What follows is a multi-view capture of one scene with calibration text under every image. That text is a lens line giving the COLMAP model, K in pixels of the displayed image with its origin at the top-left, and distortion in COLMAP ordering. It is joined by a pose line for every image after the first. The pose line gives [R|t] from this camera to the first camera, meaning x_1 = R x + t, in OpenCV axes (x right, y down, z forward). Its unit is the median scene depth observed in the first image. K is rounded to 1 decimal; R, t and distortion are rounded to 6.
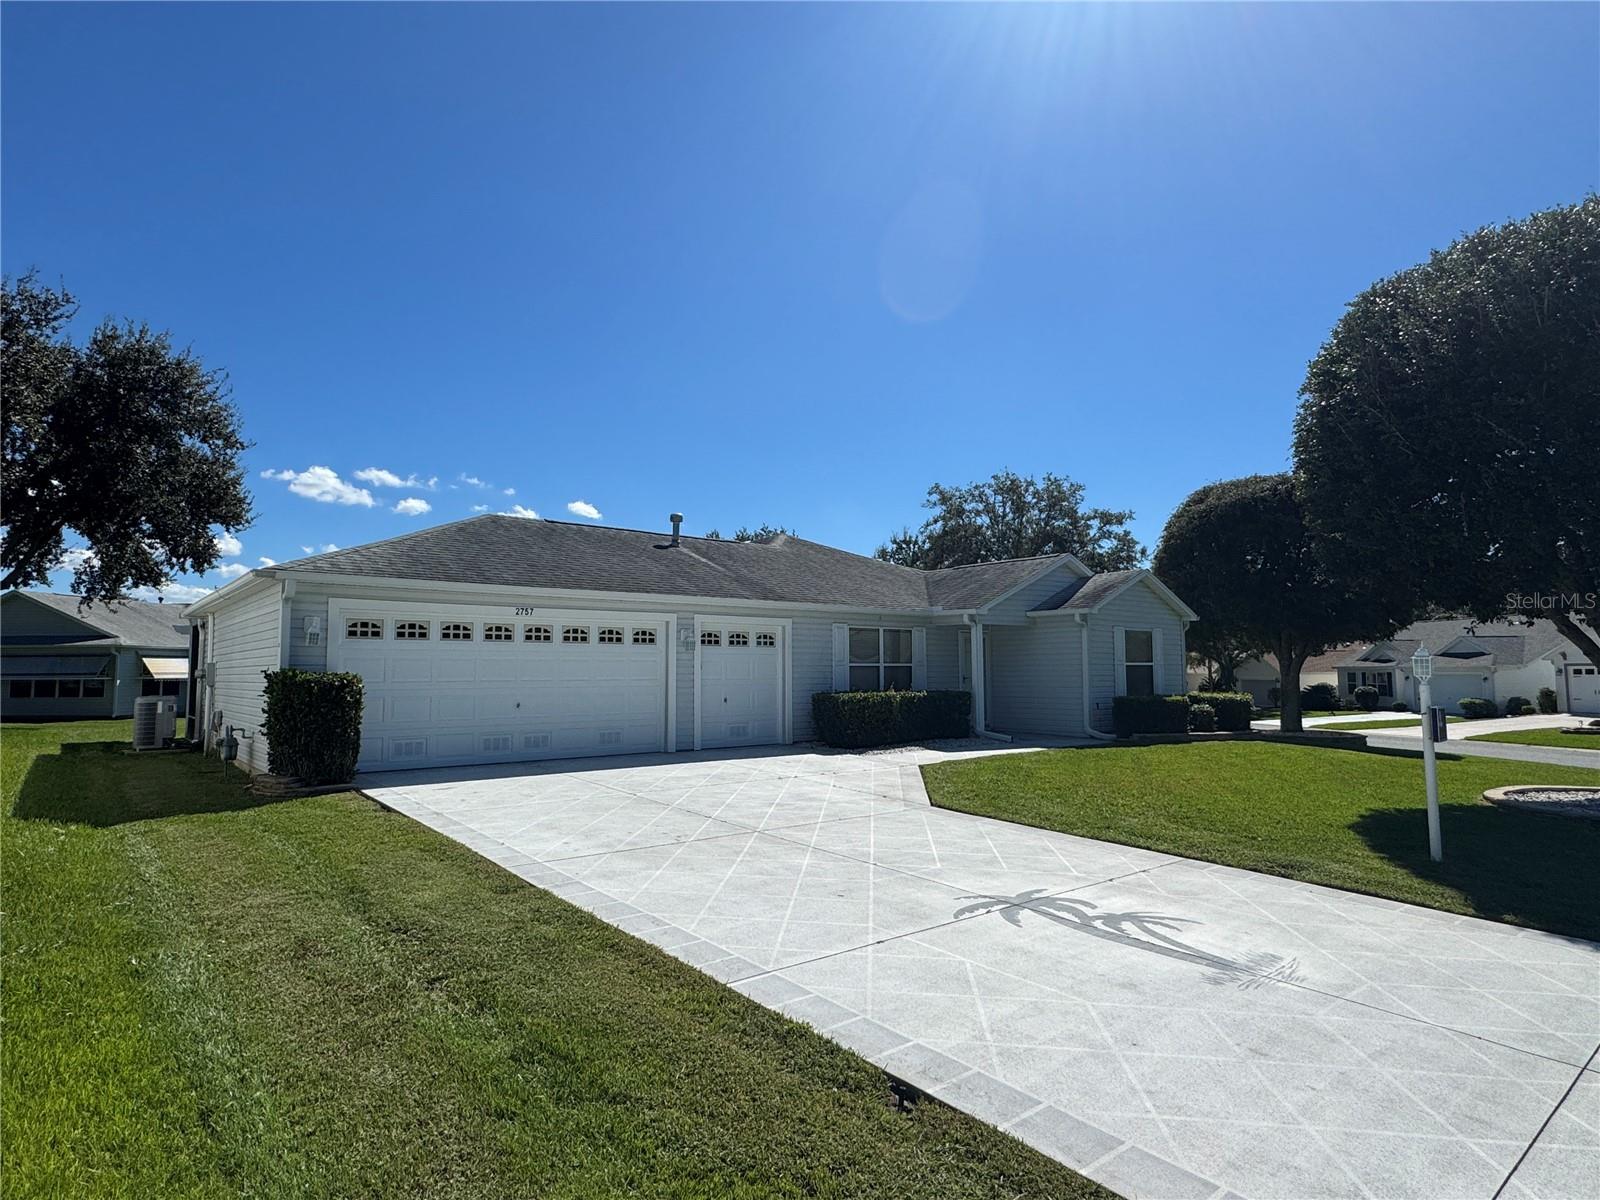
lens RADIAL K [[889.2, 0, 800.0], [0, 889.2, 600.0], [0, 0, 1]] dist [-0.005178, -0.001011]
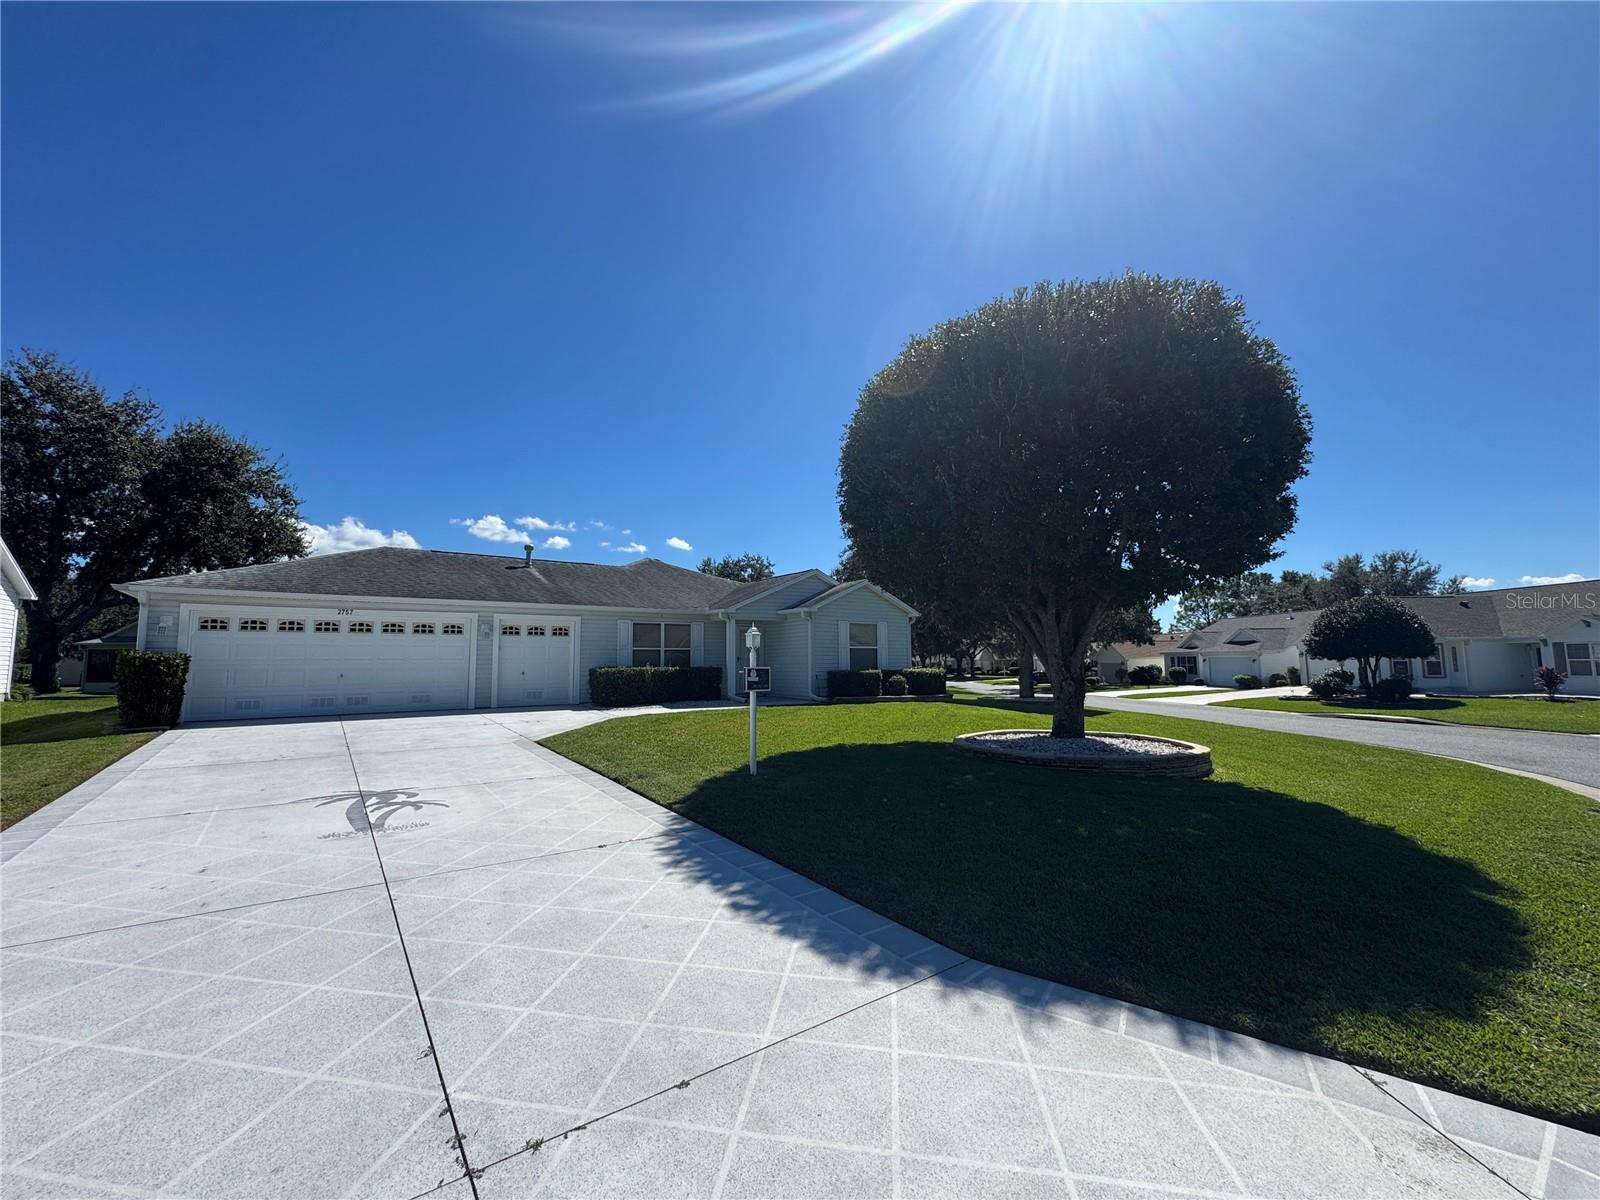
lens RADIAL K [[645.0, 0, 800.0], [0, 645.0, 600.0], [0, 0, 1]] dist [-0.002989, 0.000067]
pose [[0.998611, -0.009223, -0.051874, 0.367316], [0.008635, 0.999896, -0.011559, 0.008801], [0.051975, 0.011095, 0.998587, -0.017764]]
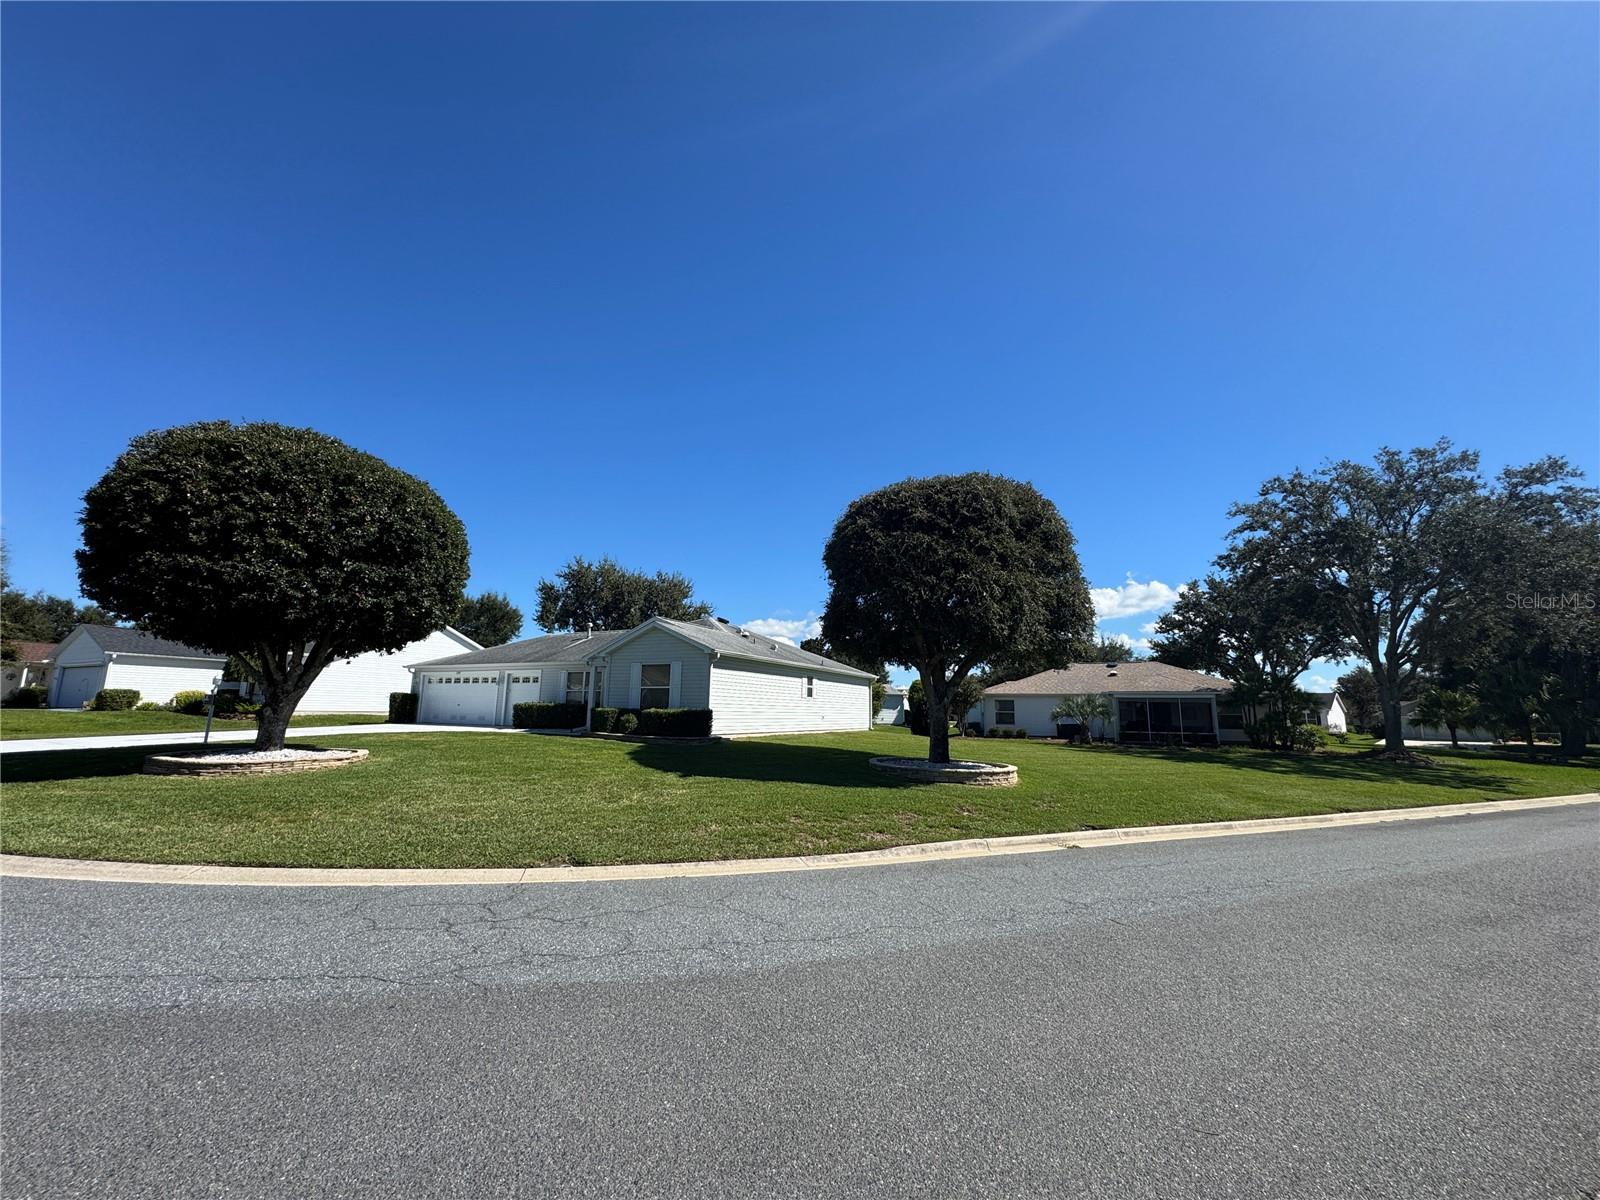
lens RADIAL K [[645.0, 0, 800.0], [0, 645.0, 600.0], [0, 0, 1]] dist [-0.002989, 0.000067]
pose [[0.398183, -0.147914, -0.905302, 1.575408], [0.055127, 0.988989, -0.137341, 0.096726], [0.915648, 0.004780, 0.401952, 0.872296]]
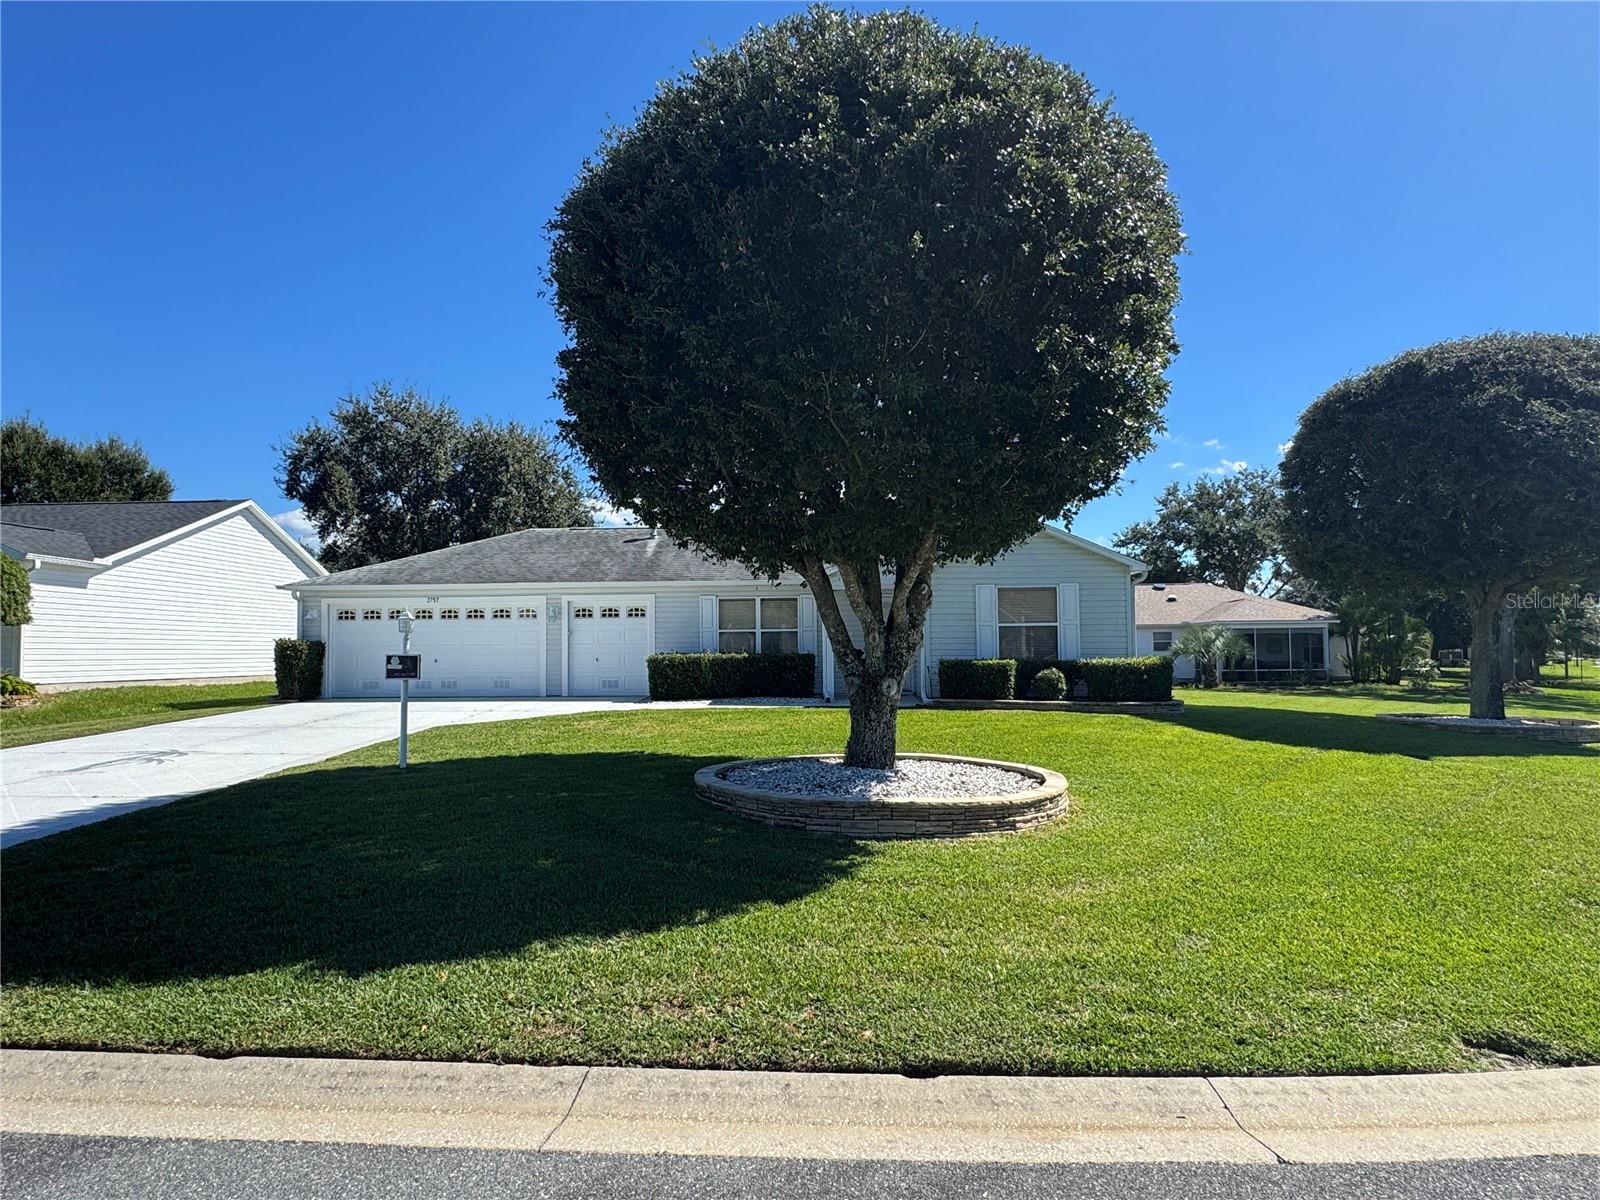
lens RADIAL K [[935.6, 0, 800.0], [0, 935.6, 600.0], [0, 0, 1]] dist [0.002517, 0.000164]
pose [[0.733643, -0.041347, -0.678276, 0.932710], [0.060740, 0.998142, 0.004852, 0.032246], [0.676815, -0.044758, 0.734791, 0.175863]]
